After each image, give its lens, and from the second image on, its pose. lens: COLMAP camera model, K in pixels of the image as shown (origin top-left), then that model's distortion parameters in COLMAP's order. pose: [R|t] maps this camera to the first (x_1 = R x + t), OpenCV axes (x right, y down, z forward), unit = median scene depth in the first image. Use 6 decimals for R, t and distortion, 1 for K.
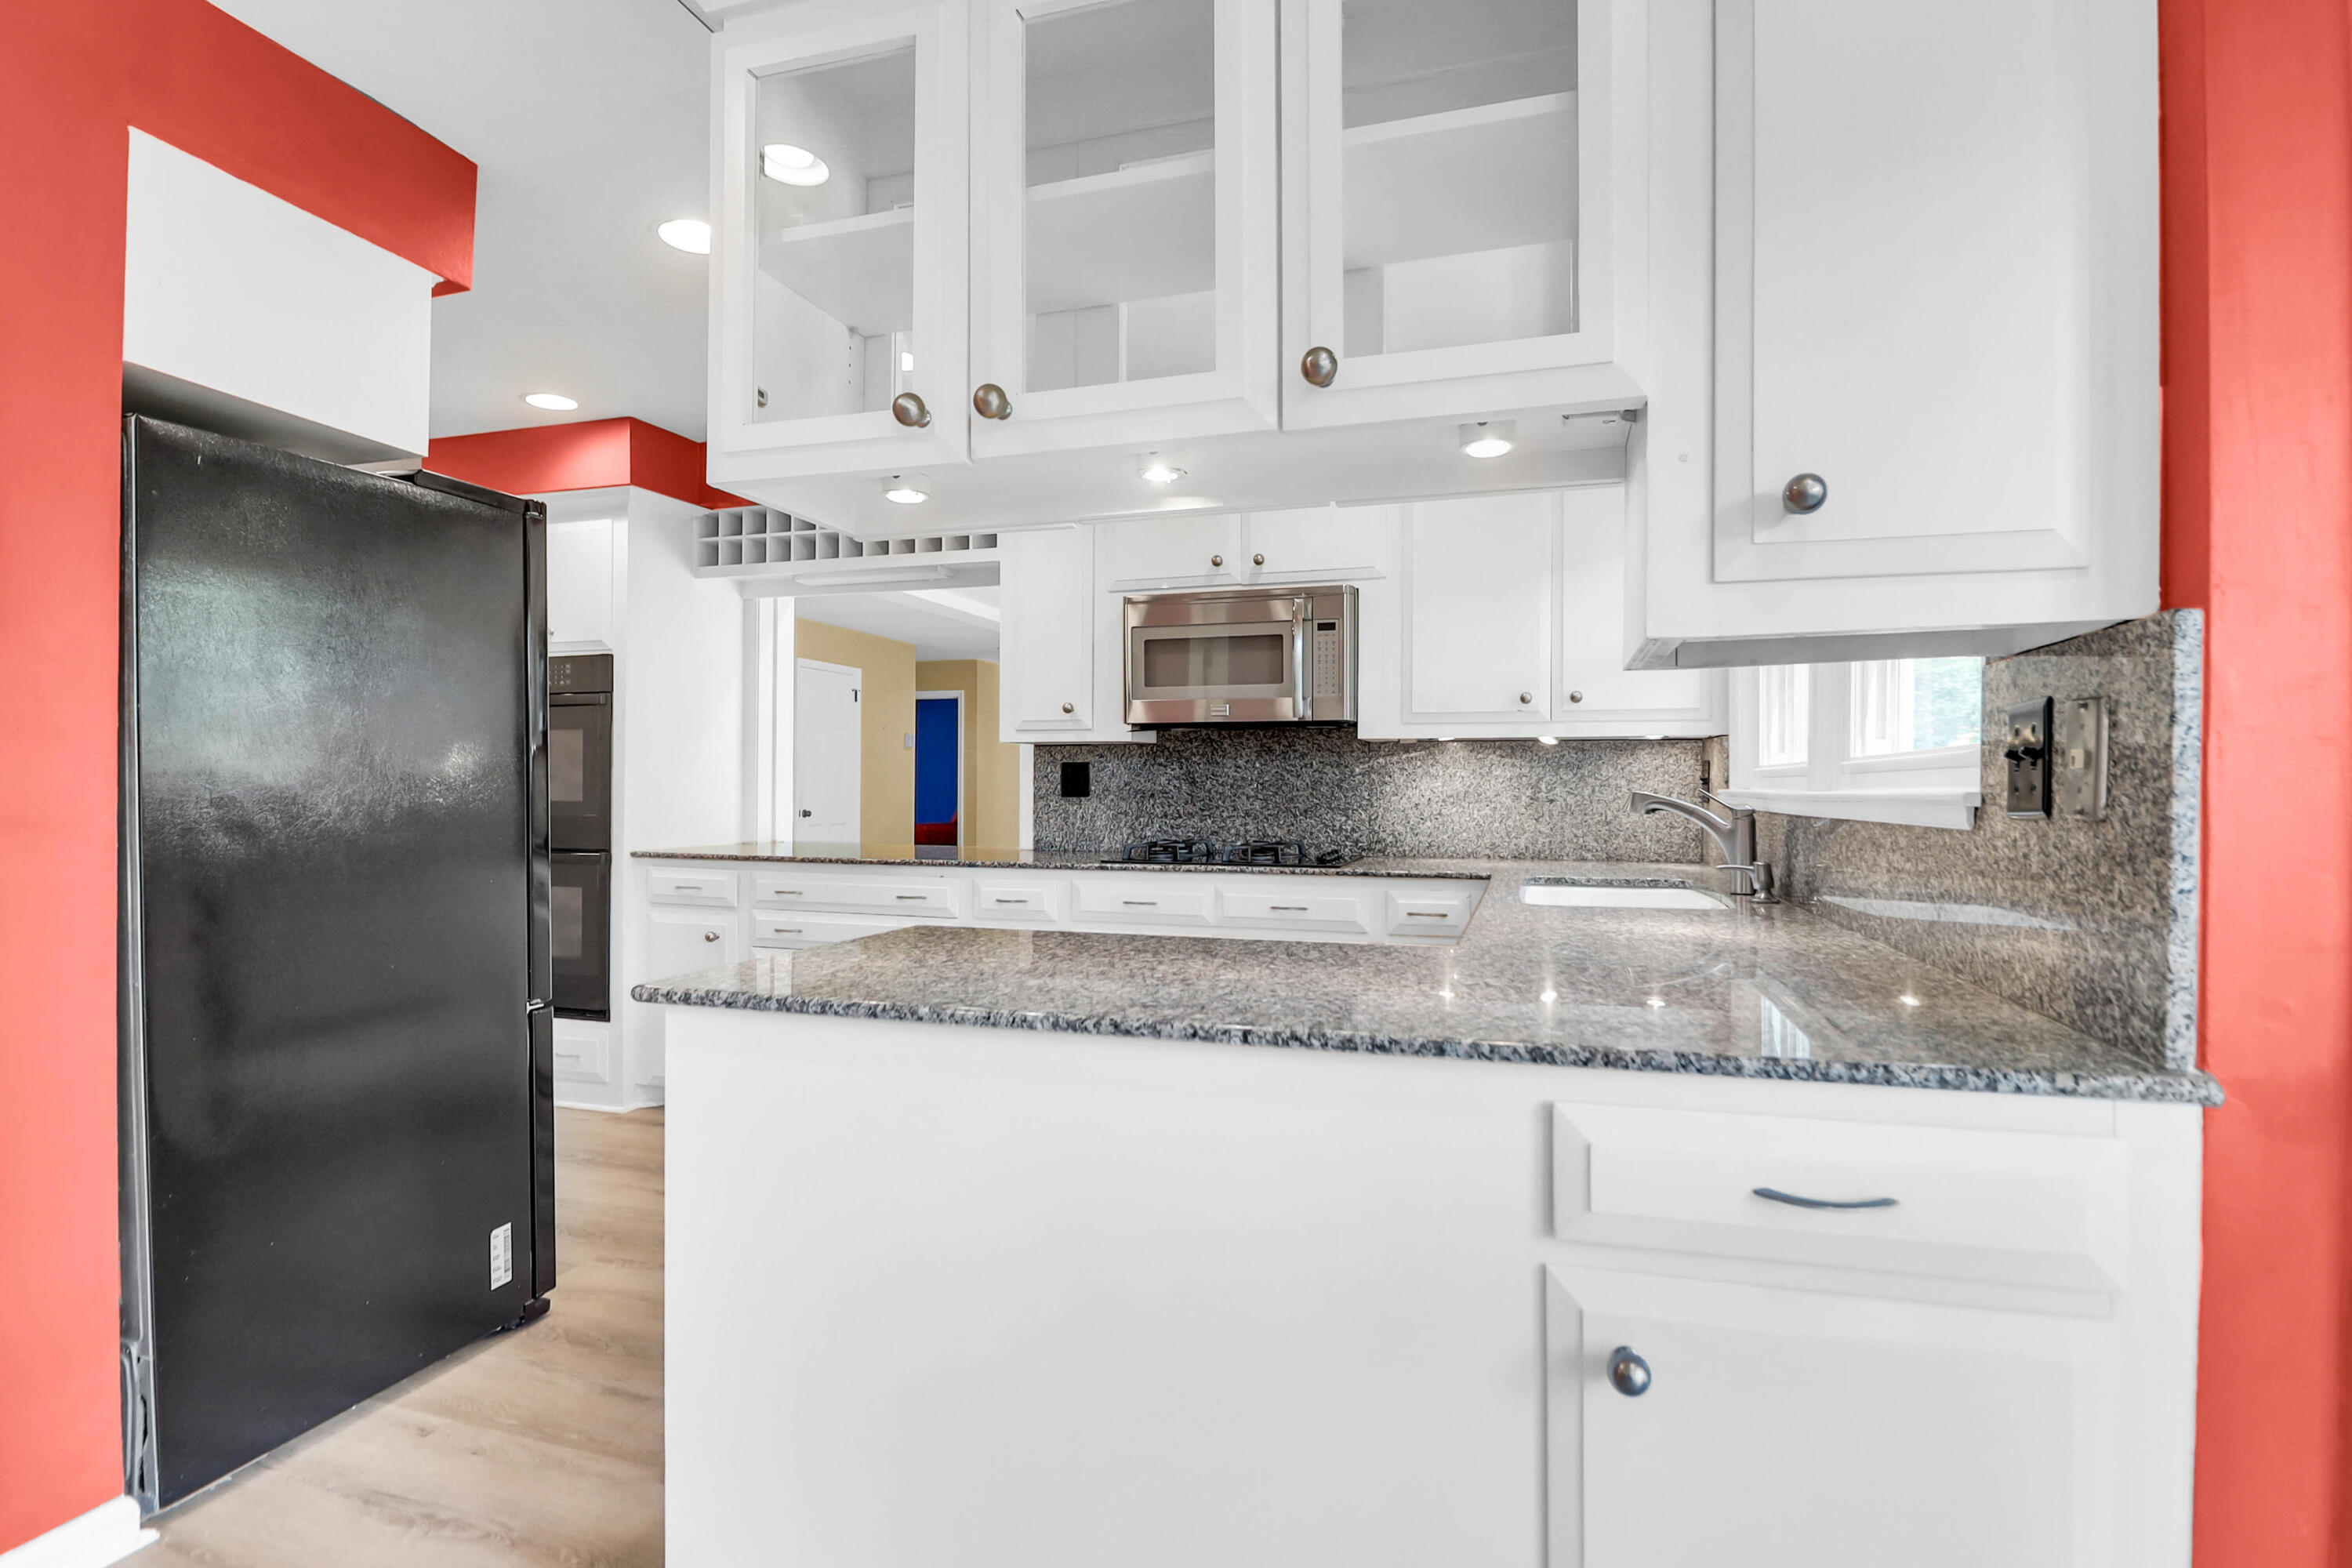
lens RADIAL K [[1218.1, 0, 1174.5], [0, 1218.1, 797.0], [0, 0, 1]] dist [-0.004062, -0.001235]
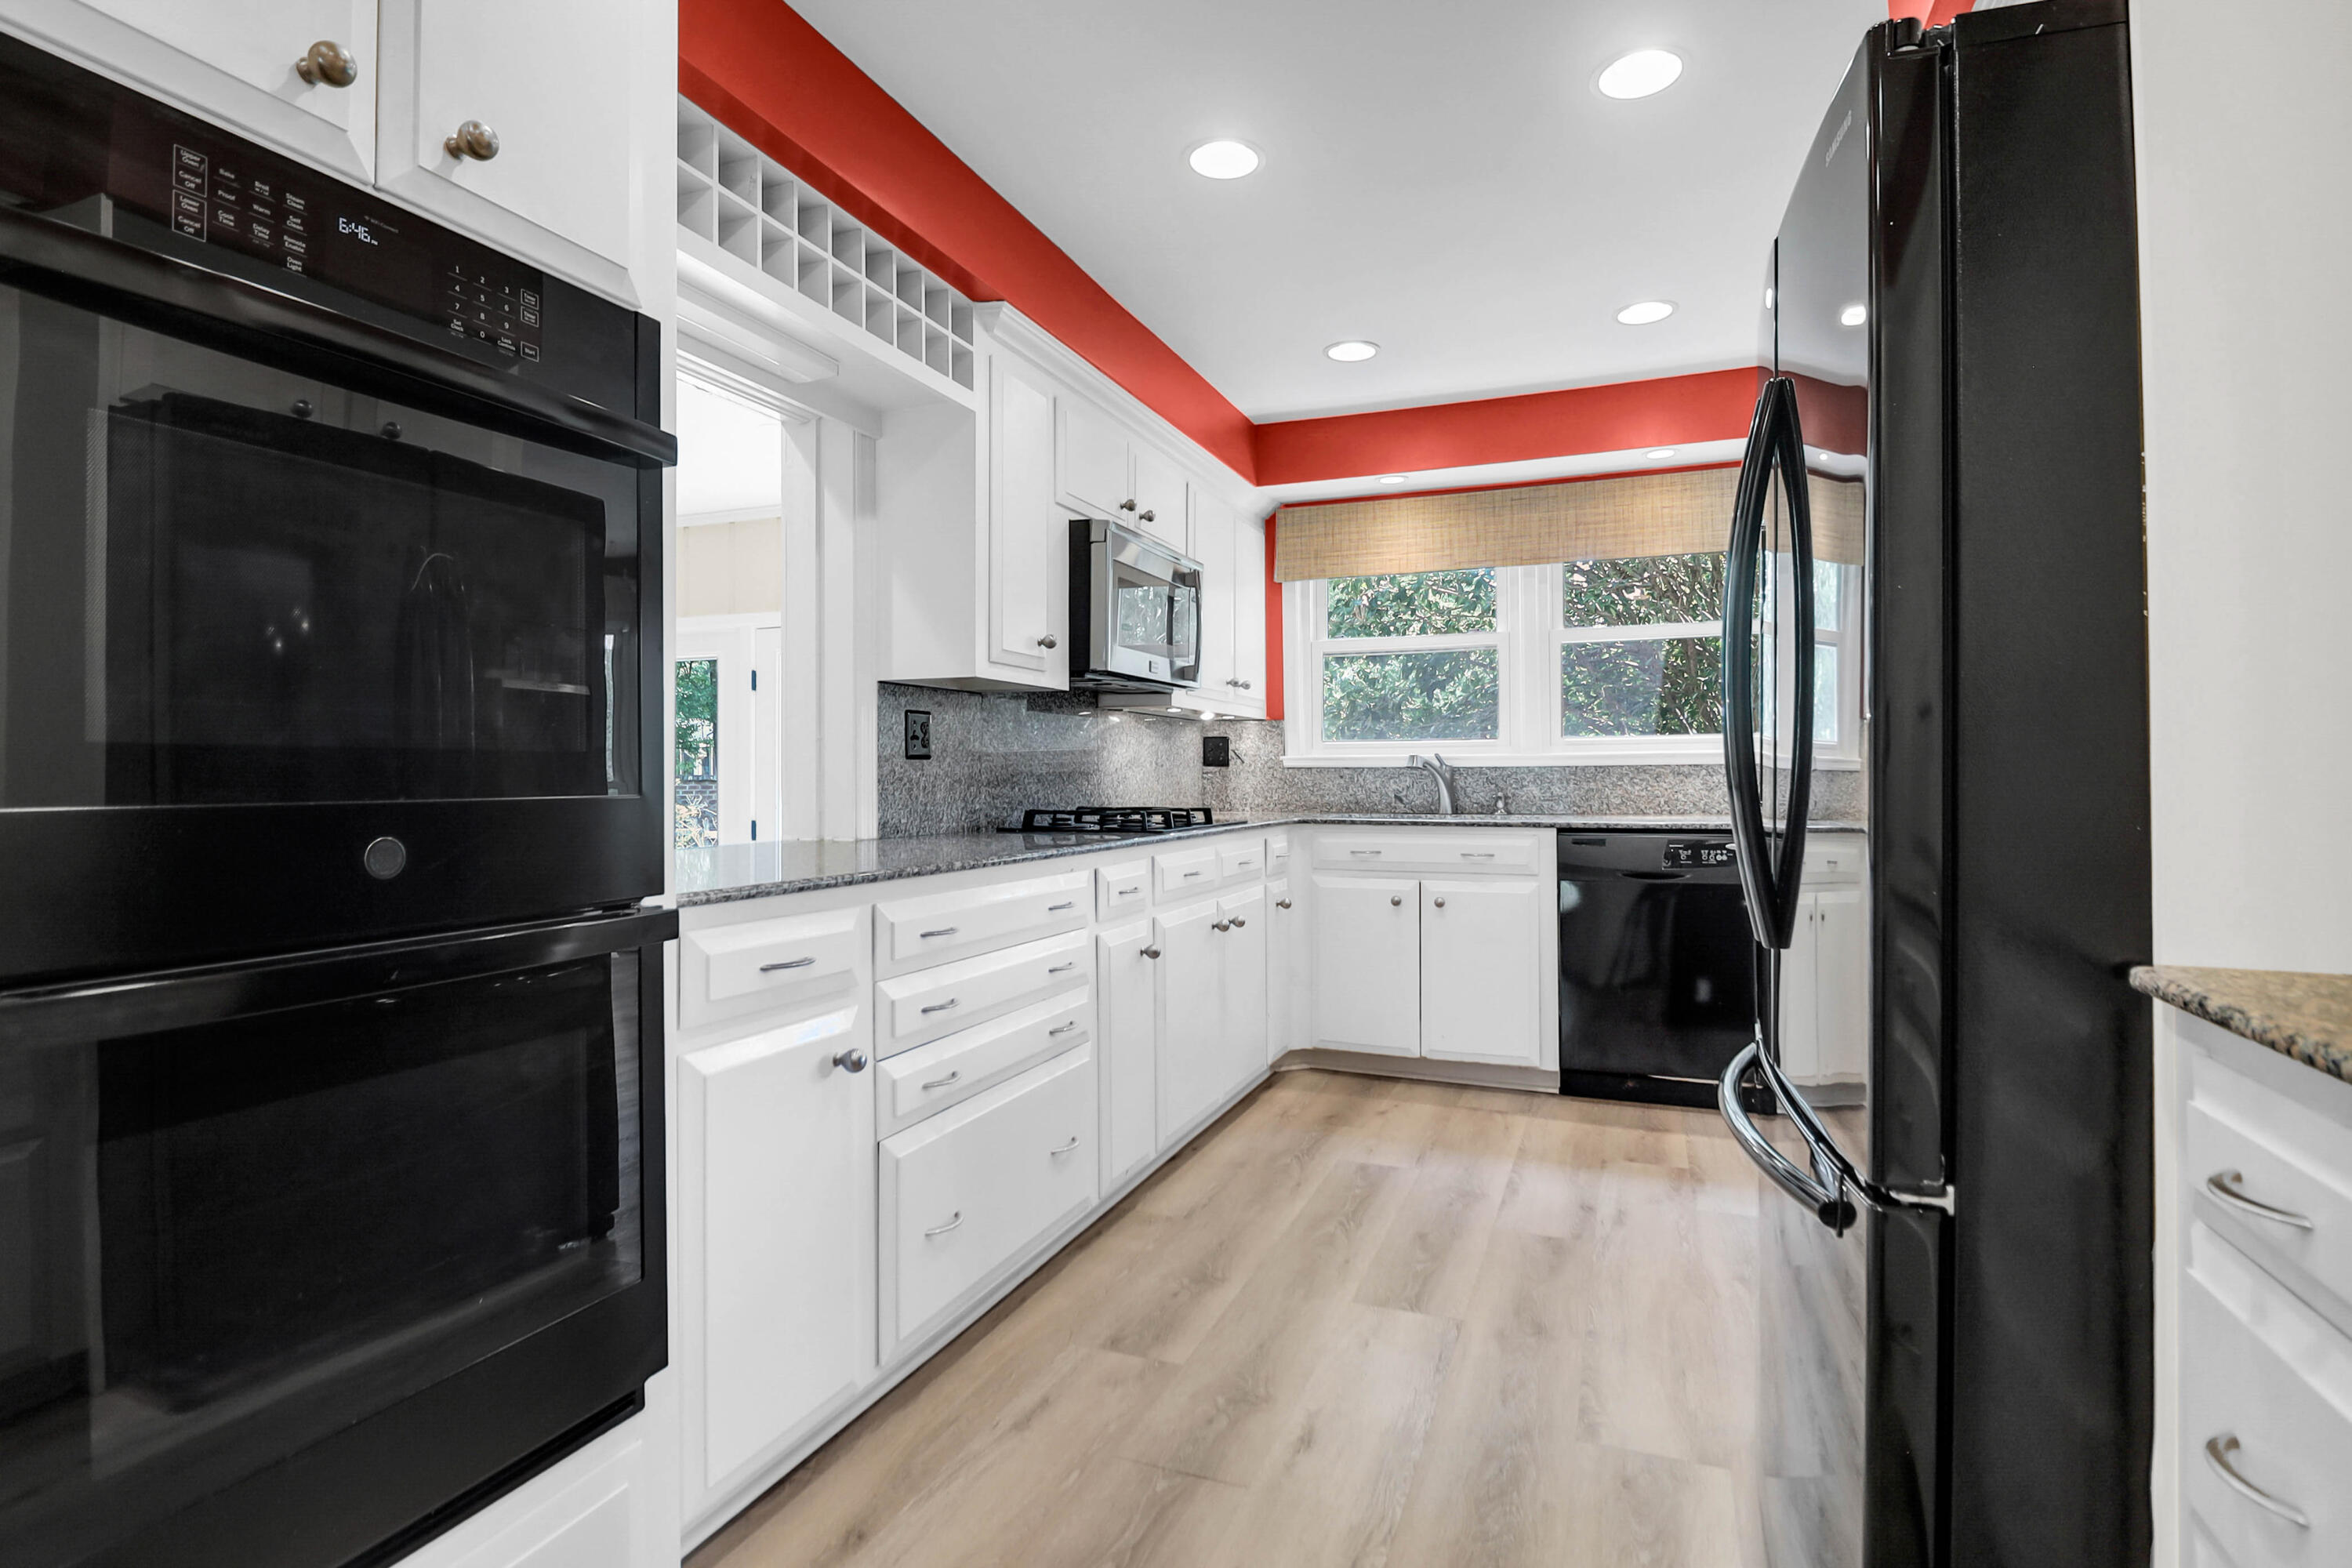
lens RADIAL K [[1218.1, 0, 1175.3], [0, 1218.1, 778.2], [0, 0, 1]] dist [-0.004062, -0.001235]
pose [[0.073283, -0.006683, 0.997289, -0.787775], [0.004827, 0.999968, 0.006346, 0.007220], [-0.997300, 0.004349, 0.073313, 0.802750]]
